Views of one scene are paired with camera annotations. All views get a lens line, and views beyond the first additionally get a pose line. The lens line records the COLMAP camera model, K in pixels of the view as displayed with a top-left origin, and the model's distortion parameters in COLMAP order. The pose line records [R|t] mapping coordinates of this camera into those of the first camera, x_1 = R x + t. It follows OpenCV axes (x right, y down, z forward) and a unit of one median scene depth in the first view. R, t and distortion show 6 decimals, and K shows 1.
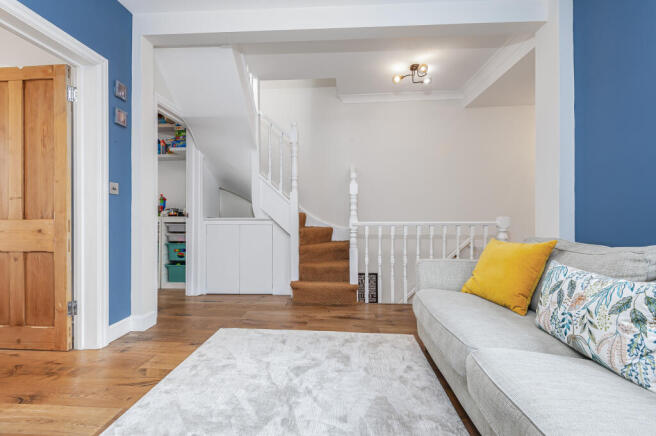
lens RADIAL K [[299.5, 0, 327.3], [0, 299.5, 219.4], [0, 0, 1]] dist [0.002955, -0.008385]
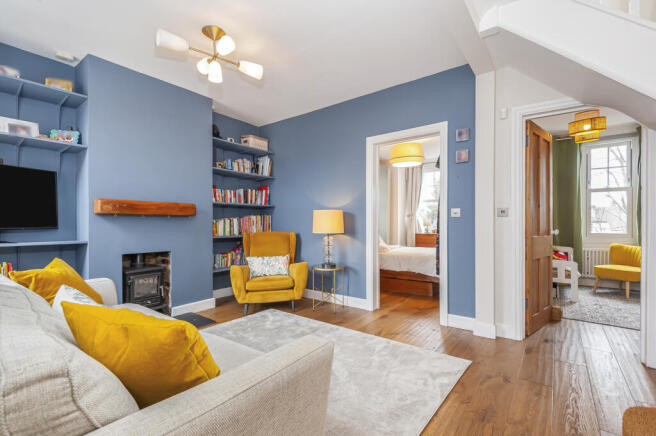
lens RADIAL K [[299.5, 0, 327.3], [0, 299.5, 219.4], [0, 0, 1]] dist [0.002955, -0.008385]
pose [[-0.570136, 0.005032, -0.821535, 0.654705], [0.000837, 0.999984, 0.005544, -0.076349], [0.821550, 0.002473, -0.570131, 1.202822]]
